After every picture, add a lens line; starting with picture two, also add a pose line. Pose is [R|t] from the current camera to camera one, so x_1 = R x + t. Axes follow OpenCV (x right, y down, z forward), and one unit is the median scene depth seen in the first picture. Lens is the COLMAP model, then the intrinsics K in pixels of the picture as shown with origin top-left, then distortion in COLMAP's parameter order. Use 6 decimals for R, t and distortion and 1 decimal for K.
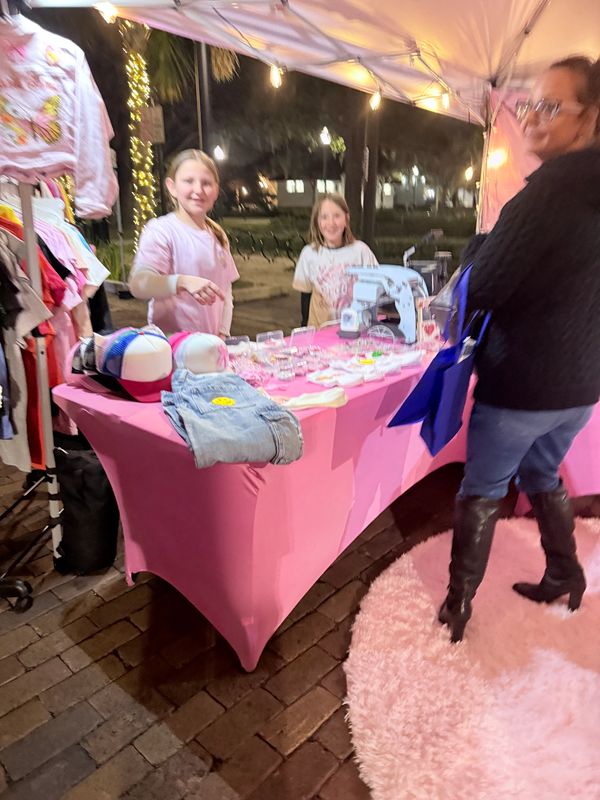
lens RADIAL K [[593.8, 0, 300.0], [0, 593.8, 400.0], [0, 0, 1]] dist [0.050430, -0.118515]
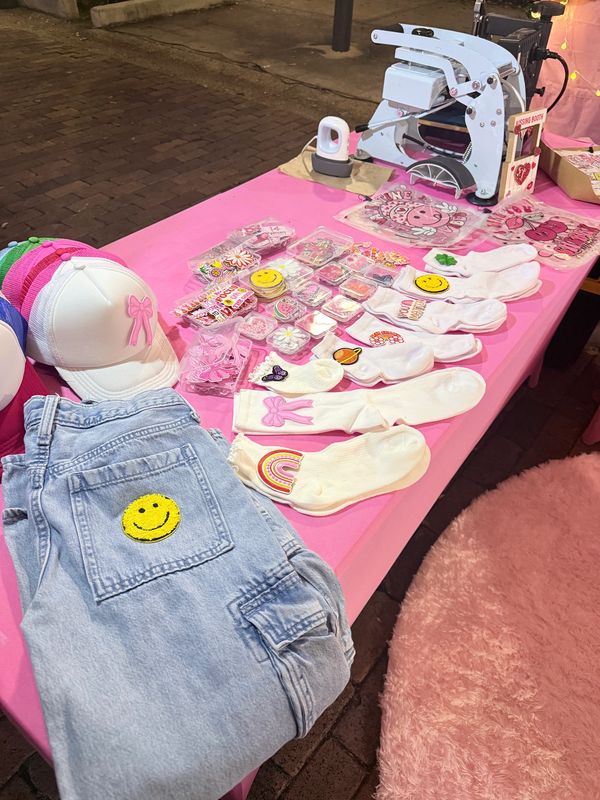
lens RADIAL K [[593.8, 0, 300.0], [0, 593.8, 400.0], [0, 0, 1]] dist [0.050430, -0.118515]
pose [[0.996343, -0.027857, 0.080777, -0.050679], [-0.009235, 0.904718, 0.425911, -0.216978], [-0.084945, -0.425099, 0.901152, 0.575855]]
